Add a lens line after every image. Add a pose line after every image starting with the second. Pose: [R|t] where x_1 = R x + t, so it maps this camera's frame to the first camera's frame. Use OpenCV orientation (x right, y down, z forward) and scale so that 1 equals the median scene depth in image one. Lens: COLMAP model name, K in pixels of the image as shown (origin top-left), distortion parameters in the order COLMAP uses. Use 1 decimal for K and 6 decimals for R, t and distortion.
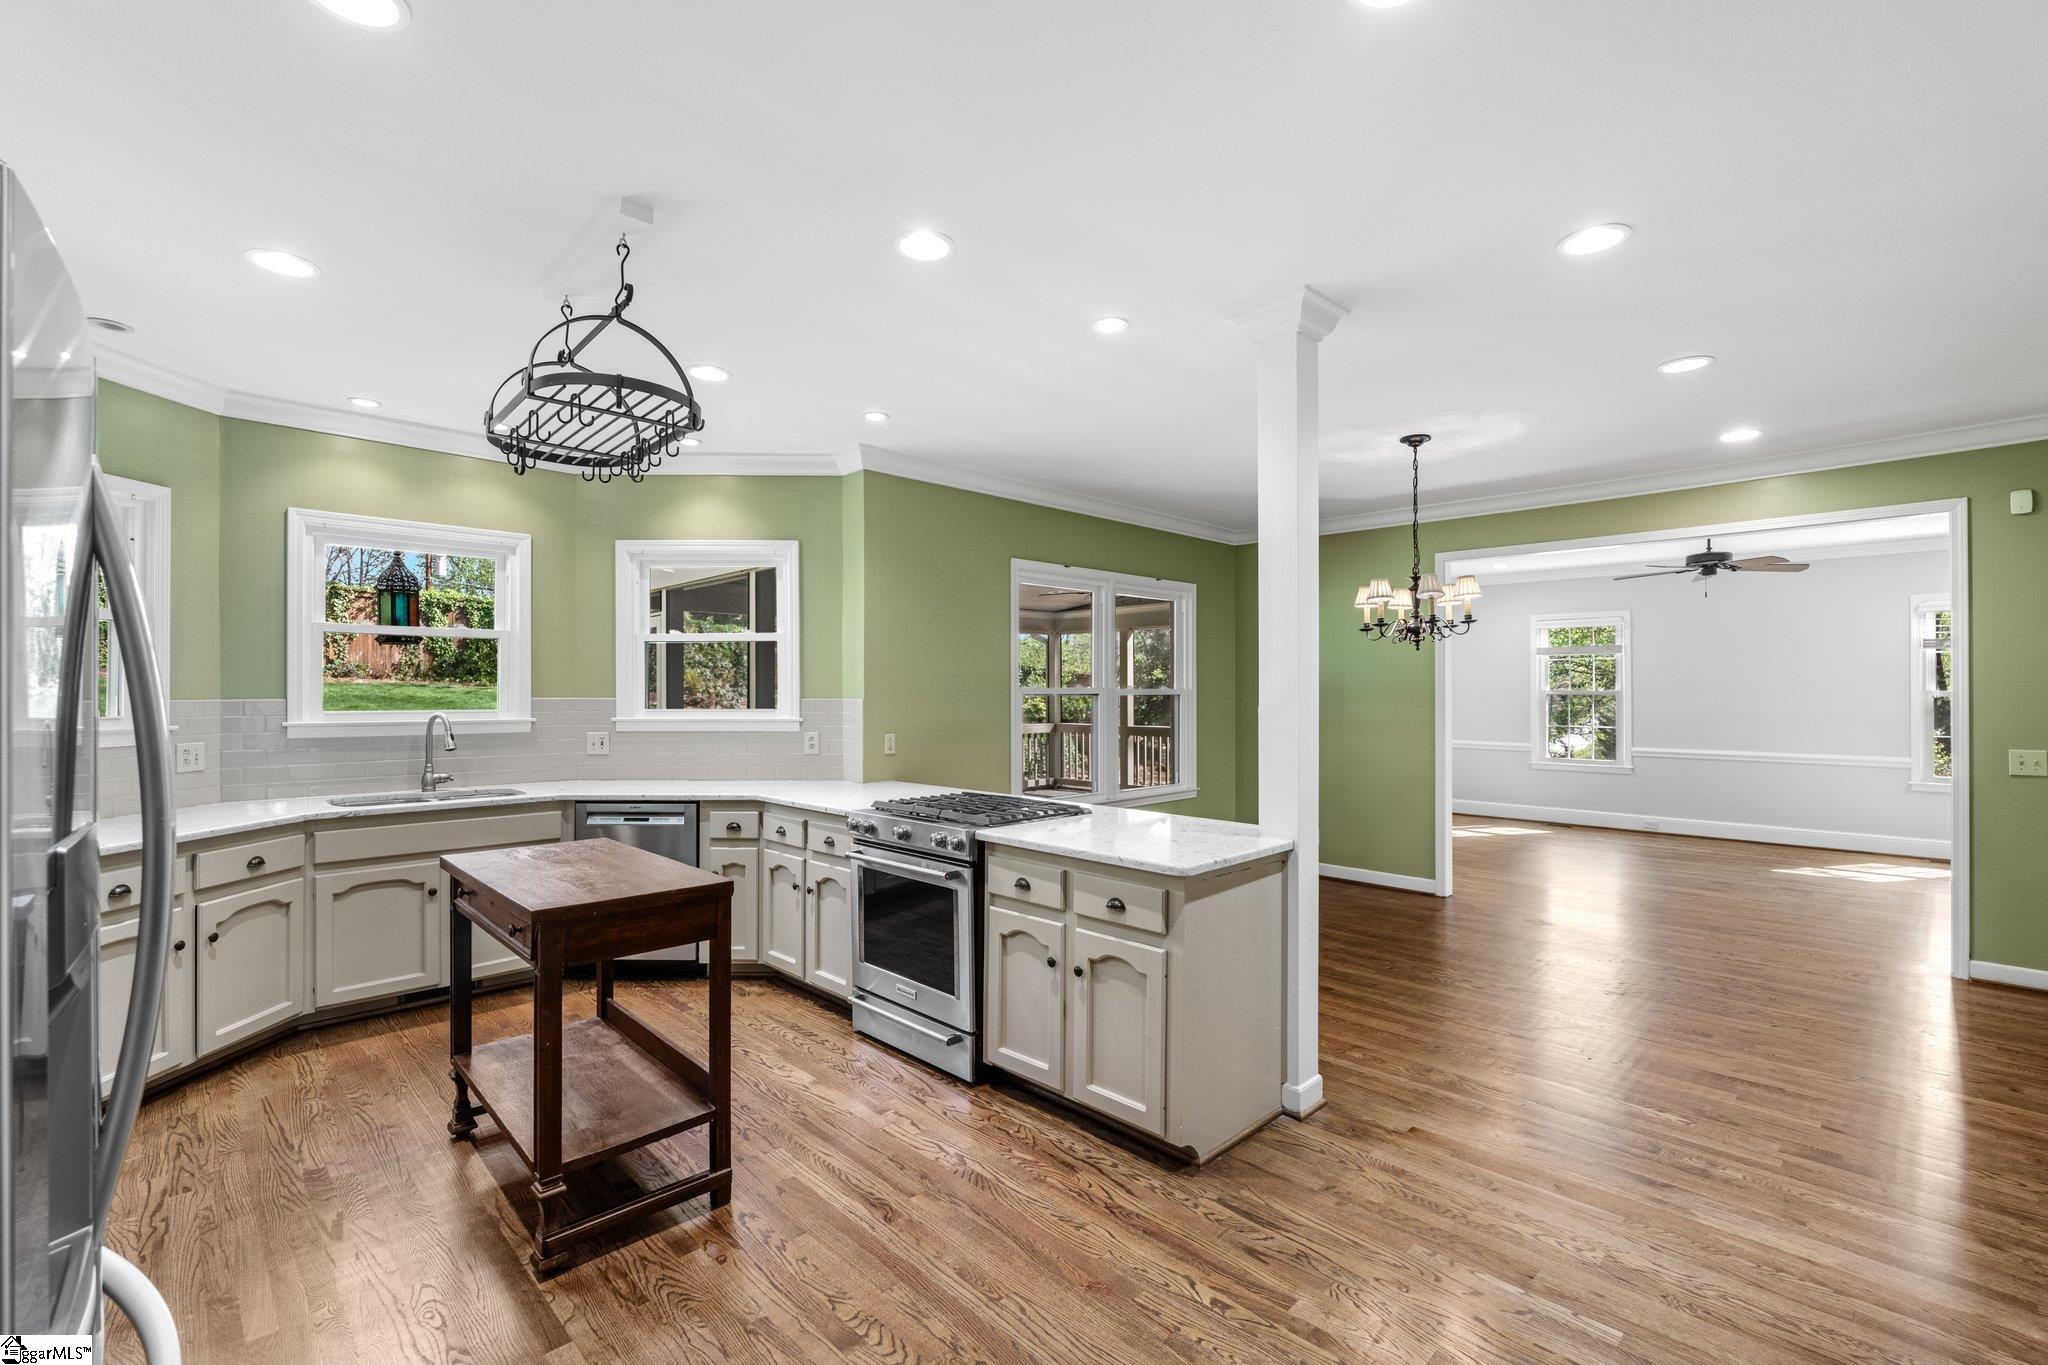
lens RADIAL K [[887.8, 0, 1023.5], [0, 887.8, 684.4], [0, 0, 1]] dist [-0.006438, 0.000795]
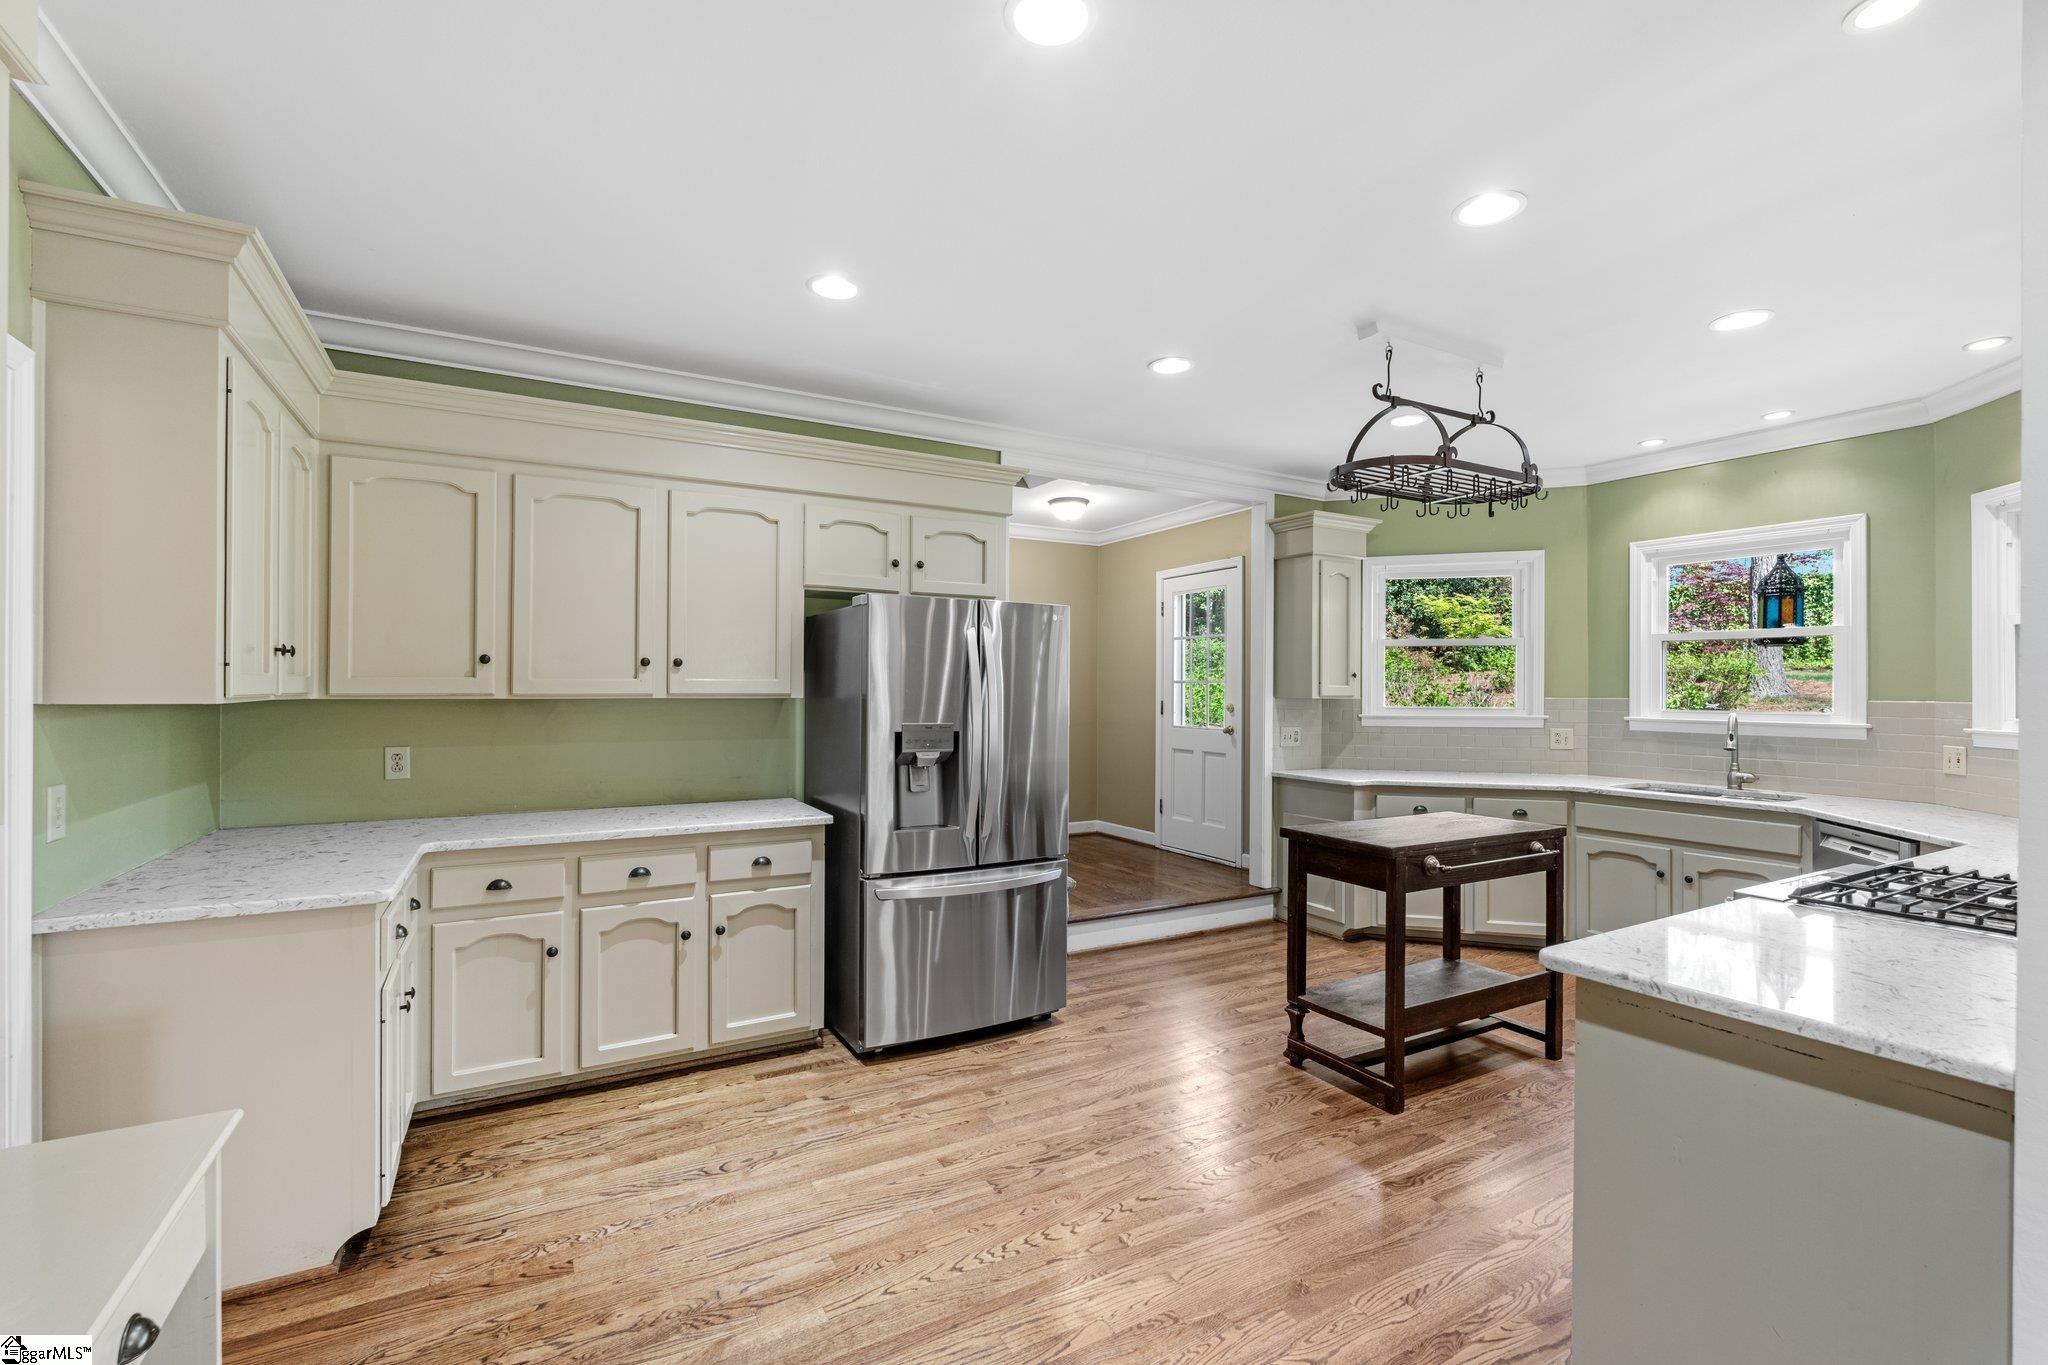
lens RADIAL K [[887.8, 0, 1018.0], [0, 887.8, 688.2], [0, 0, 1]] dist [-0.006438, 0.000795]
pose [[-0.258456, -0.003838, -0.966015, 0.479638], [0.002944, 0.999984, -0.004760, 0.004483], [0.966018, -0.004074, -0.258441, 0.407147]]
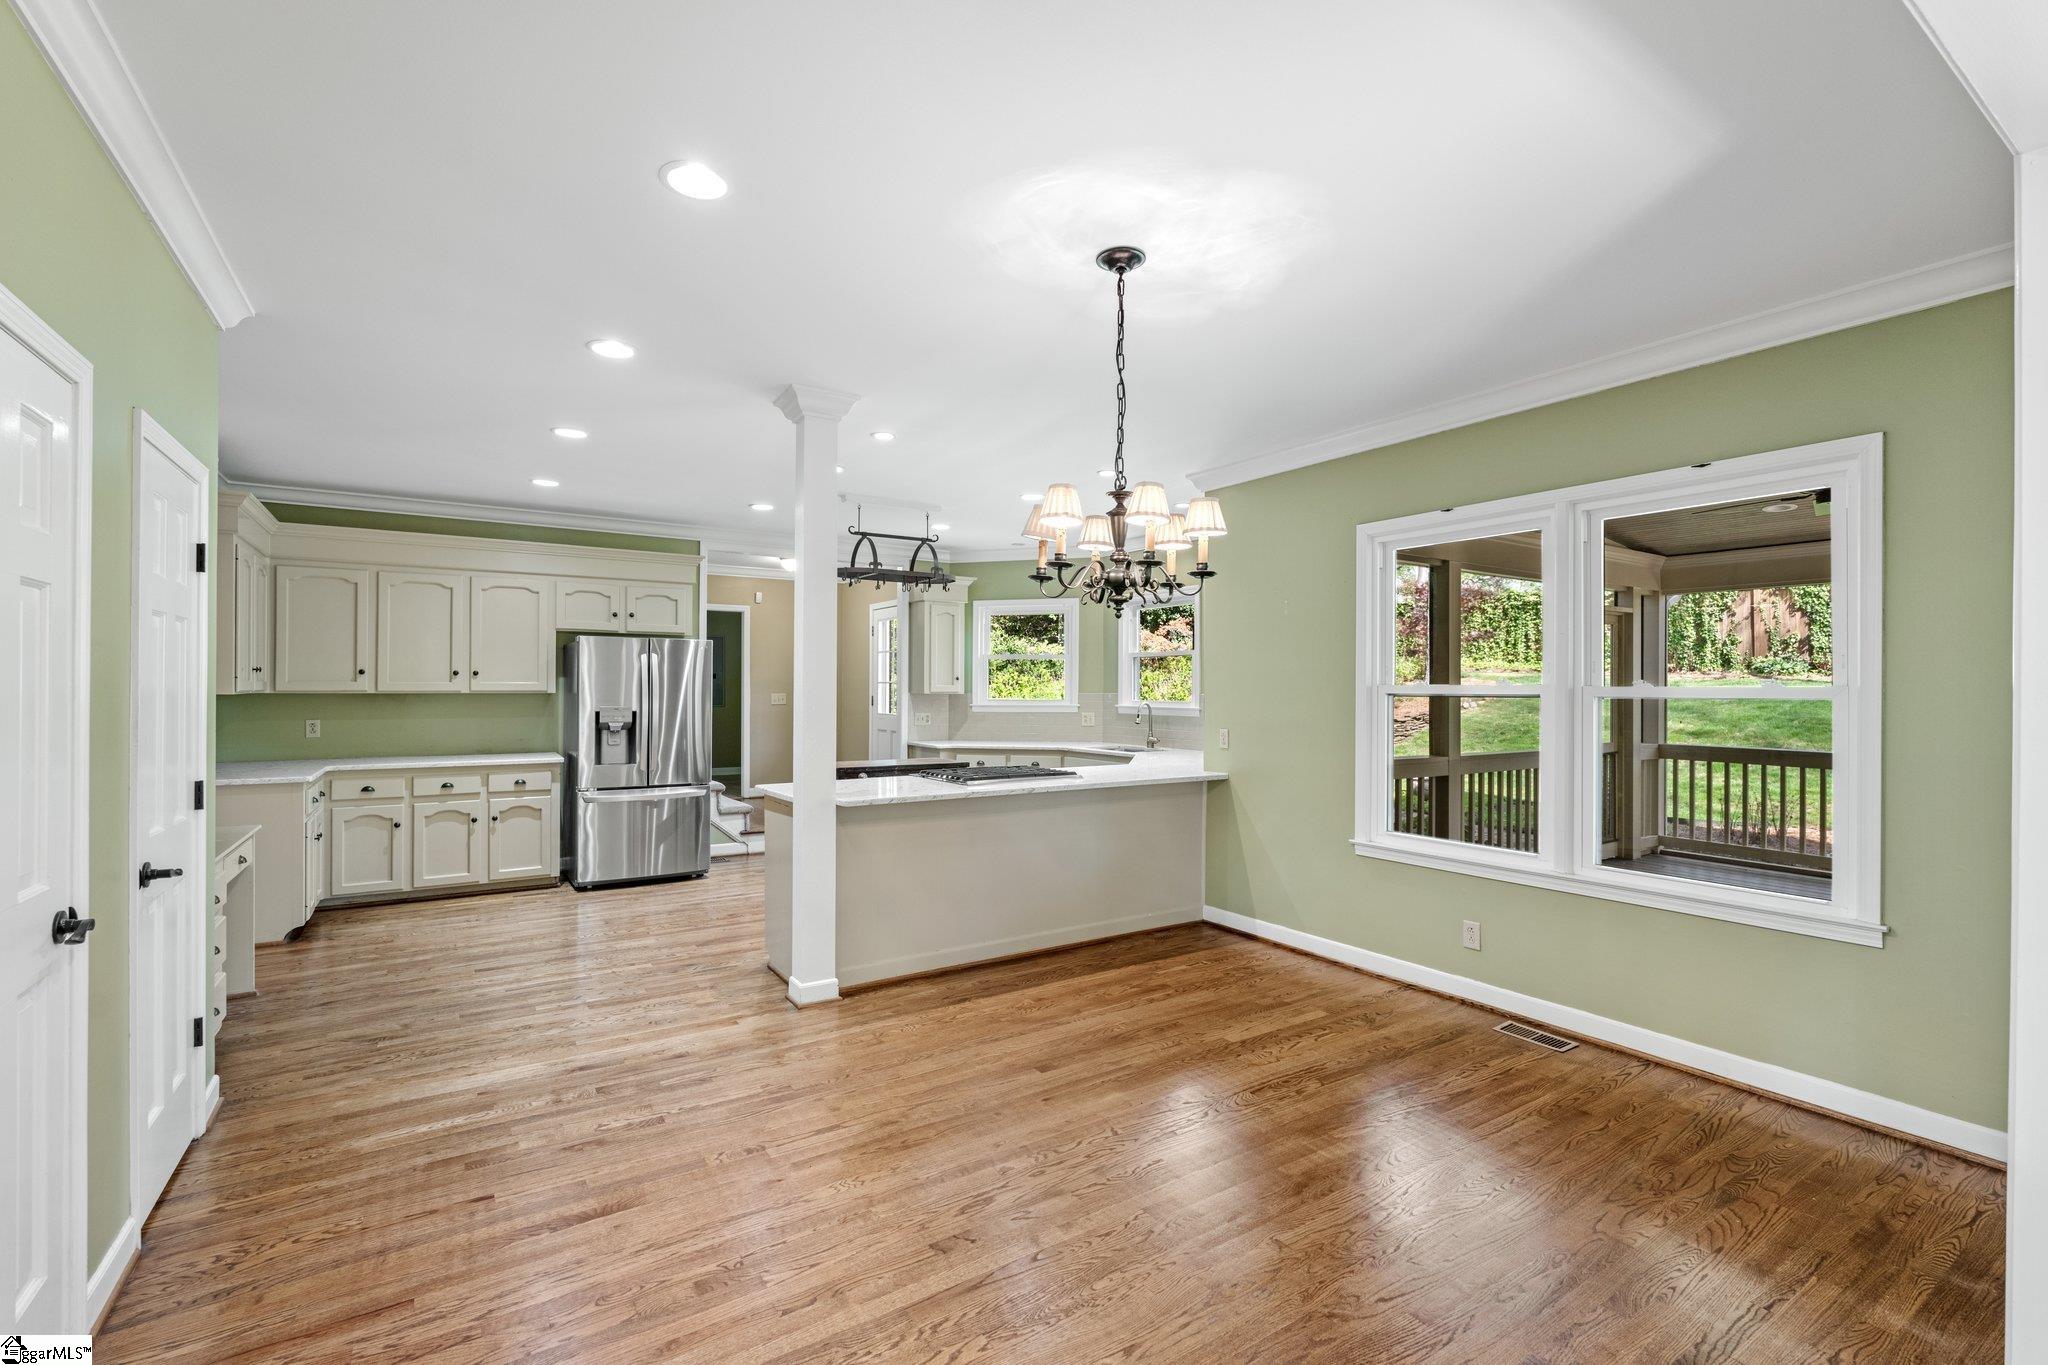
lens RADIAL K [[887.8, 0, 1011.1], [0, 887.8, 688.3], [0, 0, 1]] dist [-0.006438, 0.000795]
pose [[-0.201299, -0.002443, -0.979527, 0.949103], [0.004214, 0.999985, -0.003360, 0.008986], [0.979521, -0.004804, -0.201286, 0.962165]]
